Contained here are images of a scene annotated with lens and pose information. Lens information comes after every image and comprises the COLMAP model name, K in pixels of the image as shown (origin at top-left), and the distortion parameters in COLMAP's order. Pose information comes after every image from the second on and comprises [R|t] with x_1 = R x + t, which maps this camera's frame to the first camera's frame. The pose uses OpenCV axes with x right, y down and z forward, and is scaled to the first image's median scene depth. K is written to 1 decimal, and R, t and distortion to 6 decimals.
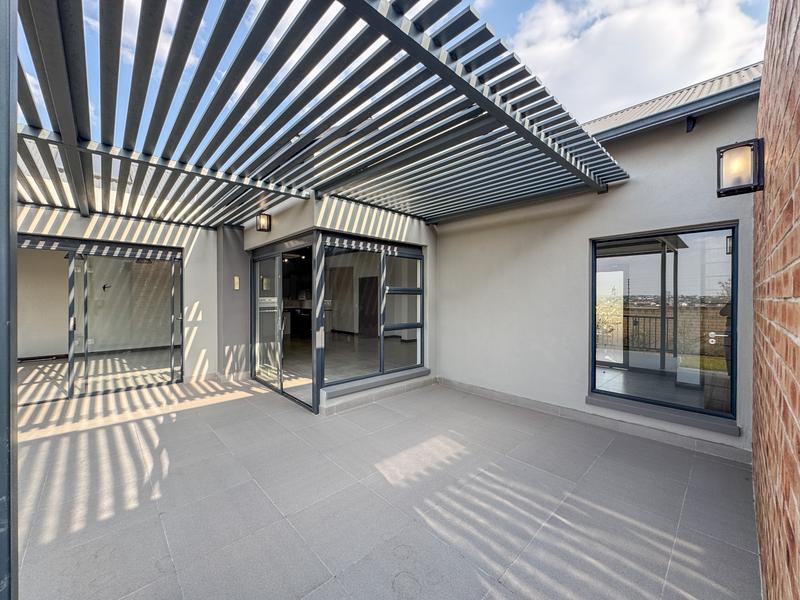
lens RADIAL K [[318.0, 0, 400.2], [0, 318.0, 300.6], [0, 0, 1]] dist [-0.002208, 0.000923]
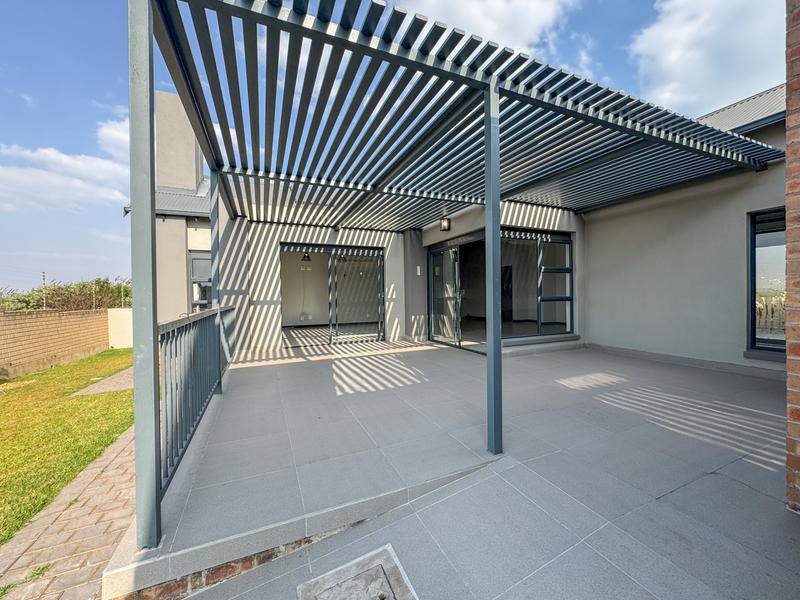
lens RADIAL K [[318.0, 0, 400.1], [0, 318.0, 297.1], [0, 0, 1]] dist [-0.002208, 0.000923]
pose [[0.940643, -0.011666, -0.339196, -0.148346], [0.012858, 0.999917, 0.001267, 0.069572], [0.339153, -0.005553, 0.940715, -0.385426]]
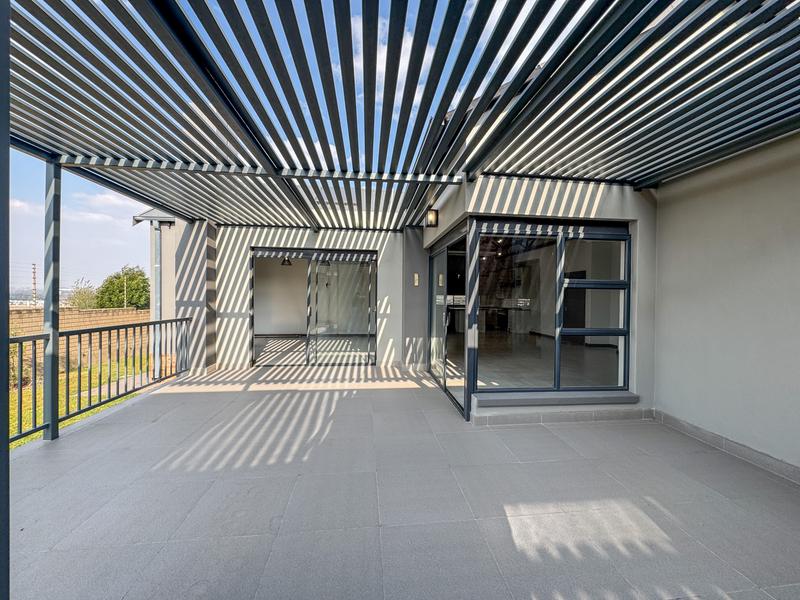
lens RADIAL K [[318.0, 0, 399.5], [0, 318.0, 298.1], [0, 0, 1]] dist [-0.002208, 0.000923]
pose [[0.796616, 0.013178, -0.604342, 0.104602], [-0.016912, 0.999857, -0.000490, 0.010355], [0.604249, 0.010610, 0.796725, 0.137553]]
